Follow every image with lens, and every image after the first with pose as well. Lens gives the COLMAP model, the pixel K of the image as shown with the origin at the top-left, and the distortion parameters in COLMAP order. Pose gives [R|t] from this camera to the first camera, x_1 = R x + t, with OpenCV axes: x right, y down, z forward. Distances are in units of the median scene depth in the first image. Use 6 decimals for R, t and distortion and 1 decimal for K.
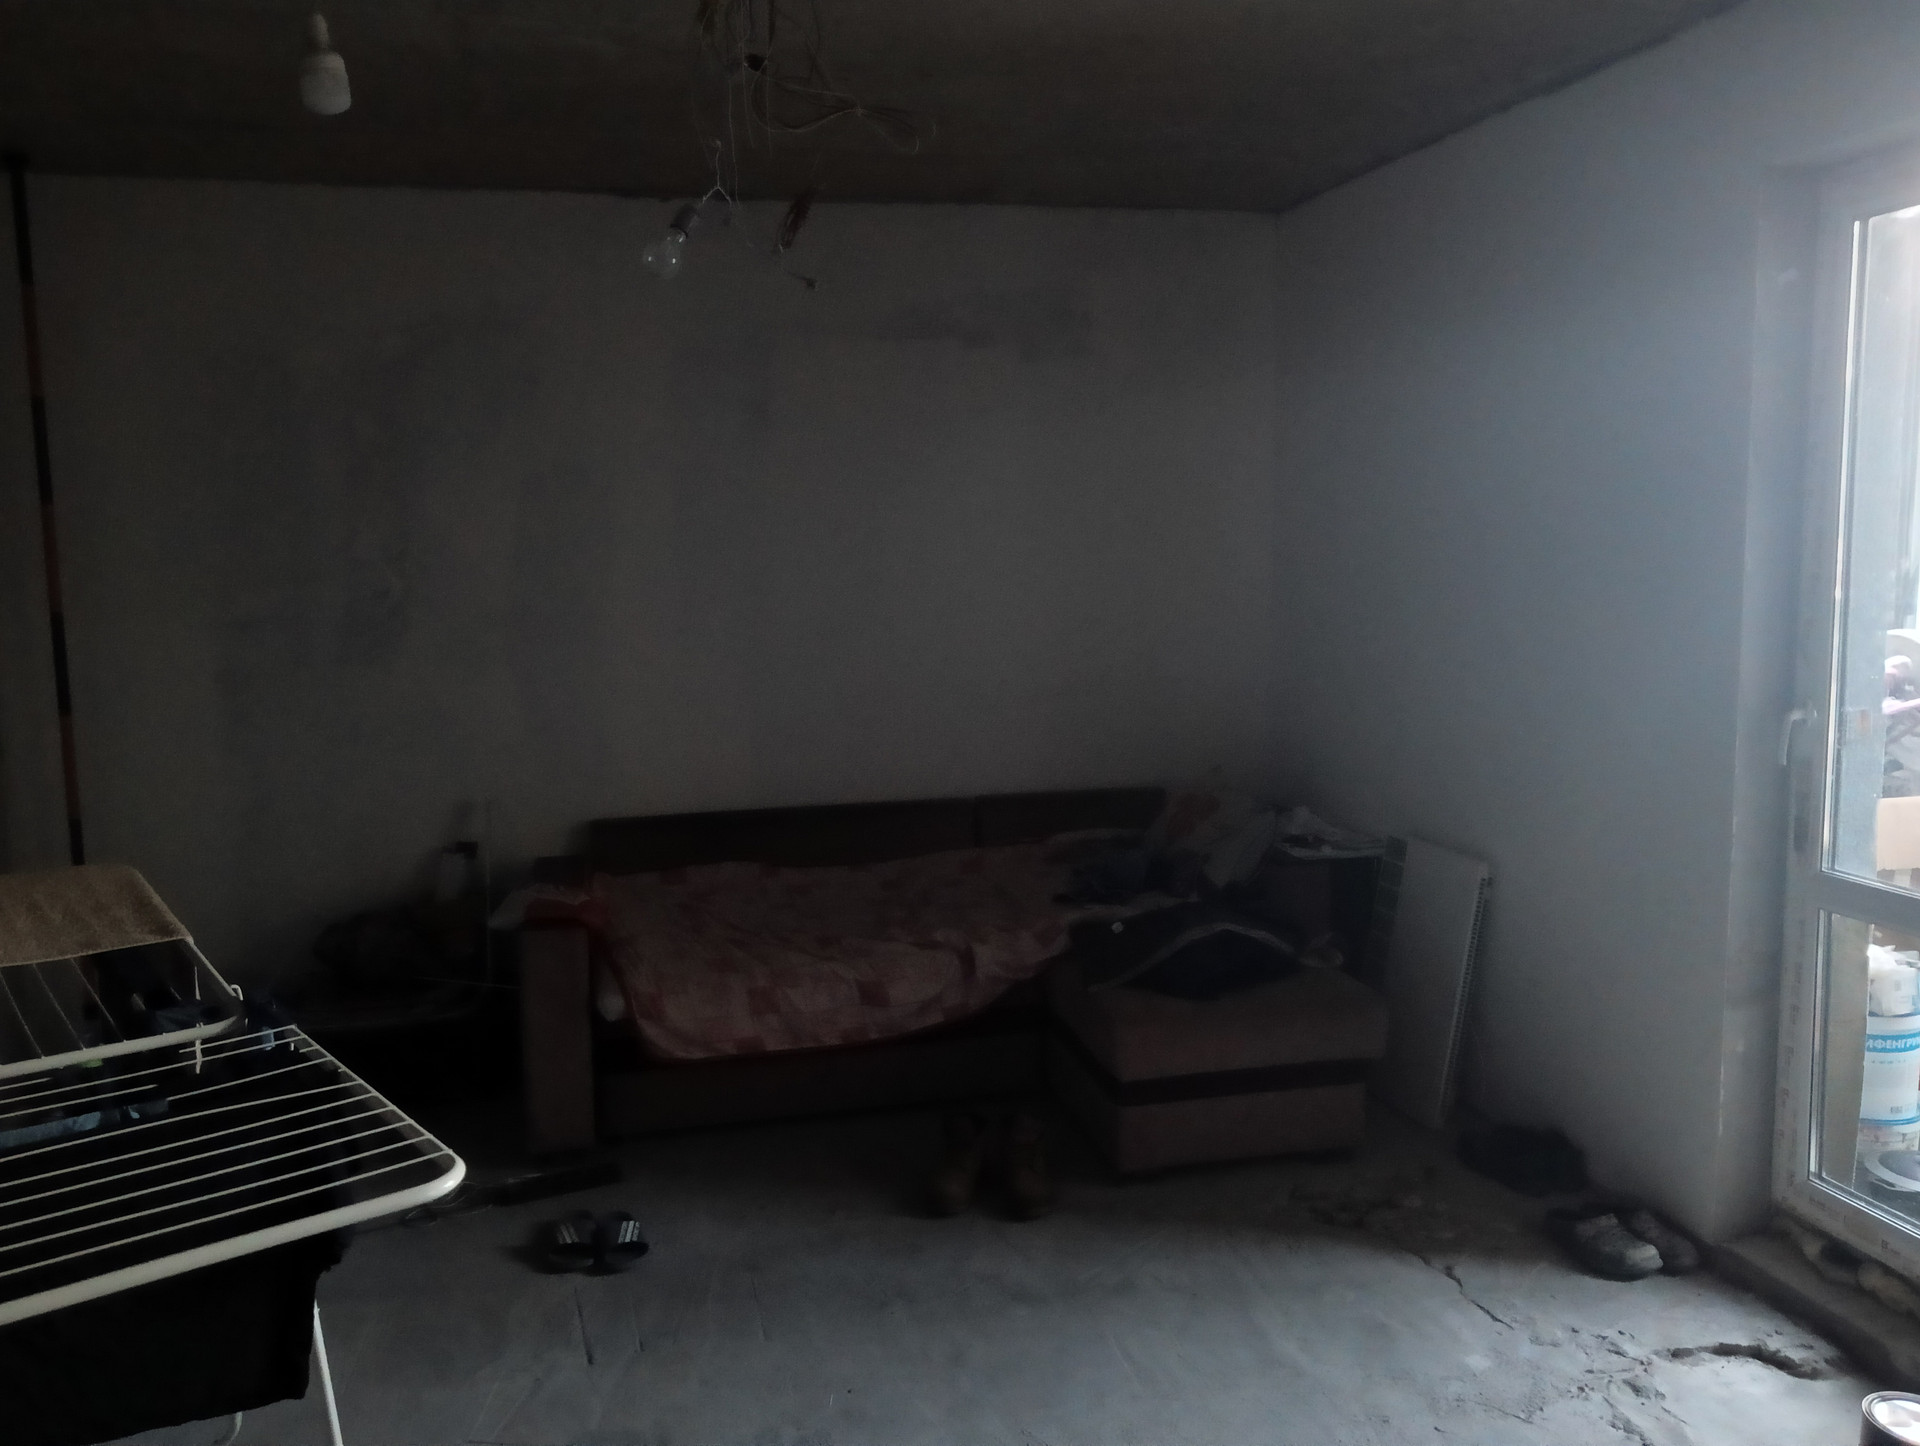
lens RADIAL K [[1585.9, 0, 960.0], [0, 1585.9, 723.0], [0, 0, 1]] dist [0.006893, -0.001113]
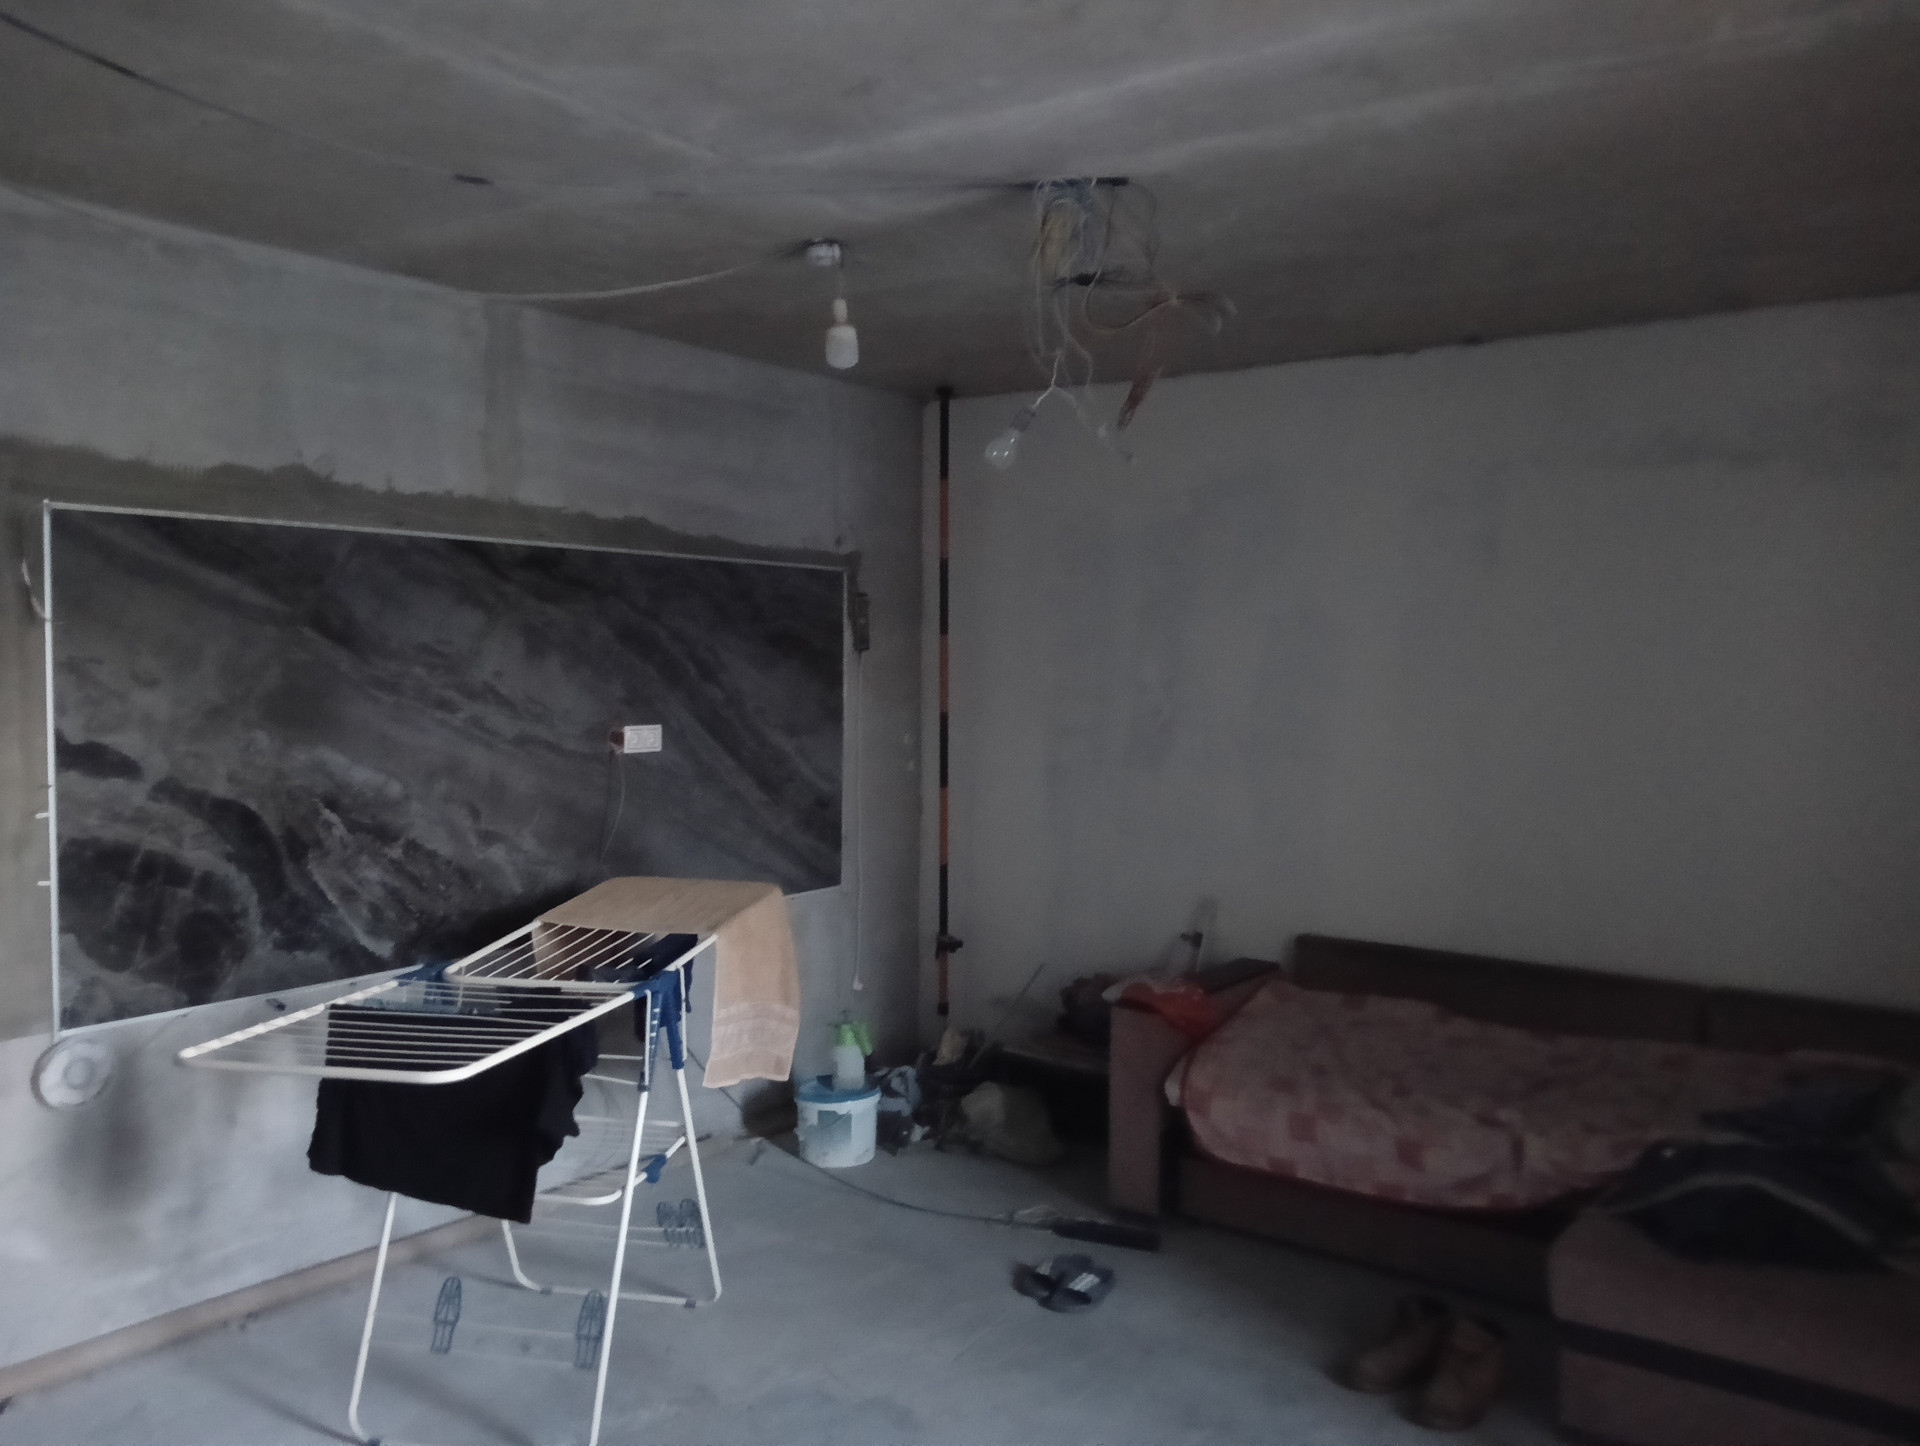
lens RADIAL K [[1585.9, 0, 960.0], [0, 1585.9, 723.0], [0, 0, 1]] dist [0.006893, -0.001113]
pose [[0.617356, 0.063784, -0.784094, 0.528097], [-0.121507, 0.992478, -0.014933, -0.042080], [0.777243, 0.104492, 0.620463, 0.165184]]
